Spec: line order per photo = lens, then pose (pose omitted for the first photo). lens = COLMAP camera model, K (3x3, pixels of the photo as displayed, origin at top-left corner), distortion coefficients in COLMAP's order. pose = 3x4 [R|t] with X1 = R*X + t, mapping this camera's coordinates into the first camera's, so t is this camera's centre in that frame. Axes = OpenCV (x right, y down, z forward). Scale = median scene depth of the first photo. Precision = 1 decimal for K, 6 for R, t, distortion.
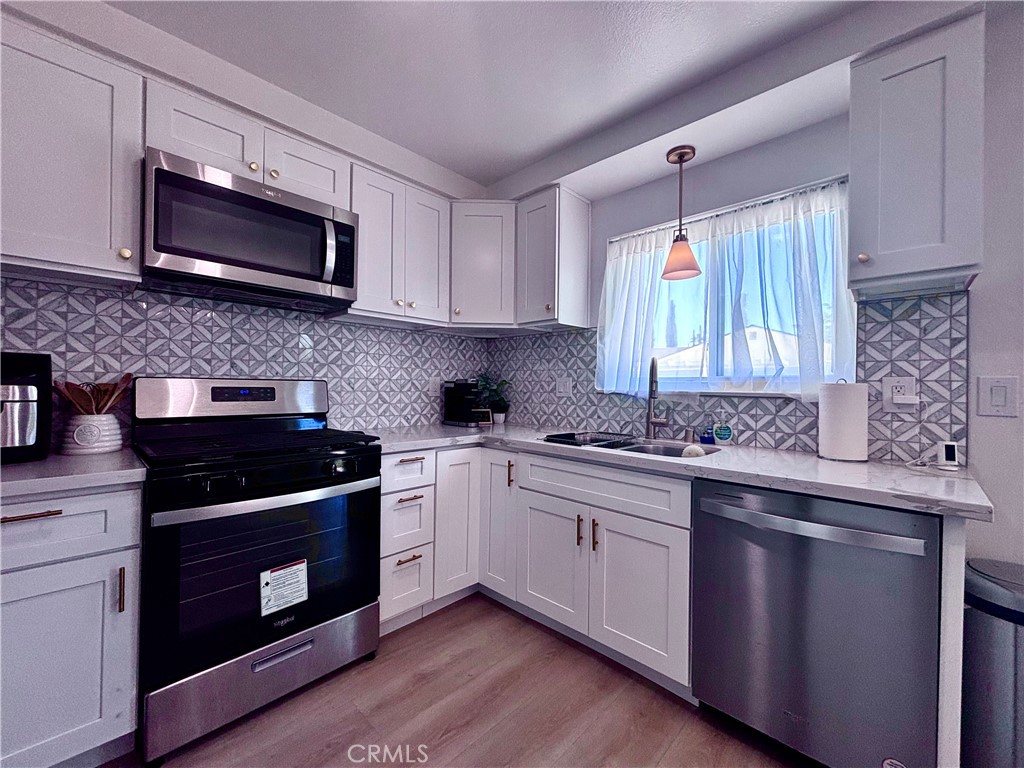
lens RADIAL K [[407.1, 0, 513.5], [0, 407.1, 386.2], [0, 0, 1]] dist [-0.000477, -0.000227]
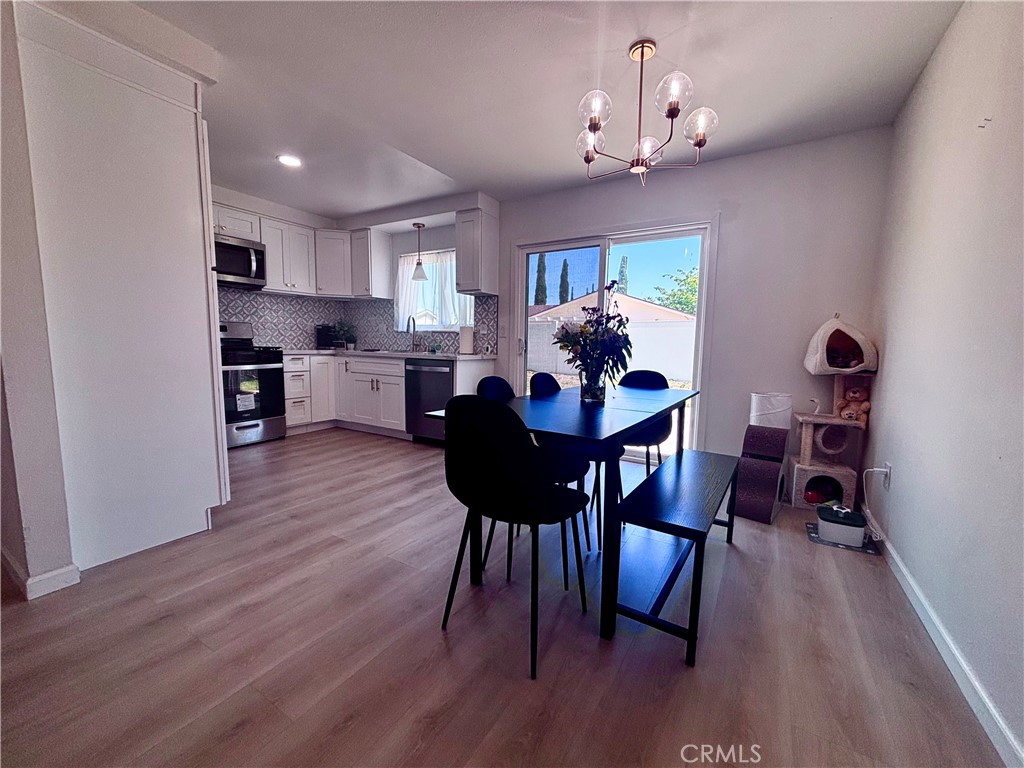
lens RADIAL K [[407.1, 0, 513.5], [0, 407.1, 386.2], [0, 0, 1]] dist [-0.000477, -0.000227]
pose [[0.974732, -0.016095, 0.222795, 0.355162], [-0.009693, 0.993413, 0.114175, 0.054526], [-0.223165, -0.113449, 0.968156, -1.267762]]
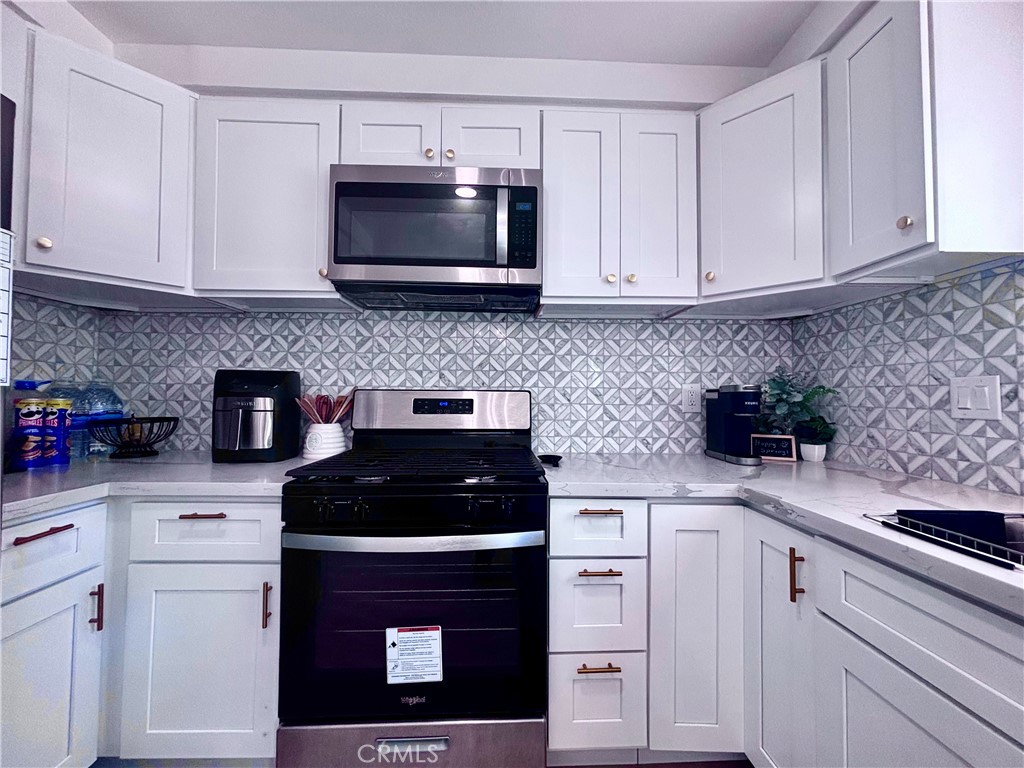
lens RADIAL K [[407.1, 0, 513.5], [0, 407.1, 386.2], [0, 0, 1]] dist [-0.000477, -0.000227]
pose [[0.713430, -0.024289, -0.700305, 0.089019], [0.002914, 0.999493, -0.031697, 0.002730], [0.700720, 0.020573, 0.713139, 0.381661]]
